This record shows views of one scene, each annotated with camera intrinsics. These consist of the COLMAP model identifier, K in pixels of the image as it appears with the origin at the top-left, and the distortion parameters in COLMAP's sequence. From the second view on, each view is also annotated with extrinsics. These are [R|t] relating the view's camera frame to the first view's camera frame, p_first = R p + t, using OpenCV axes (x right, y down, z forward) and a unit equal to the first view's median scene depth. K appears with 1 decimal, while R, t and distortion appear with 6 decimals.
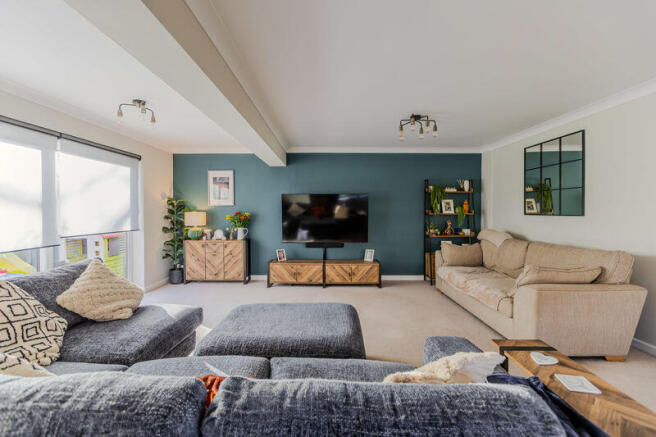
lens RADIAL K [[294.7, 0, 324.6], [0, 294.7, 215.4], [0, 0, 1]] dist [0.000714, -0.000043]
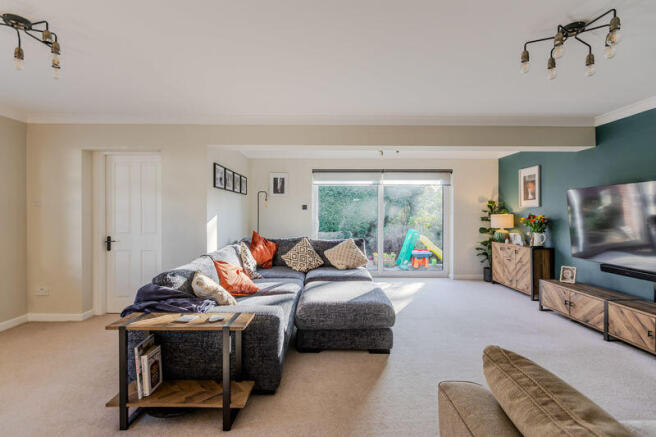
lens RADIAL K [[299.6, 0, 329.5], [0, 299.6, 212.7], [0, 0, 1]] dist [-0.018683, 0.000107]
pose [[0.029419, -0.002720, -0.999563, 0.561359], [-0.014971, 0.999883, -0.003162, -0.005471], [0.999455, 0.015058, 0.029375, 0.393916]]
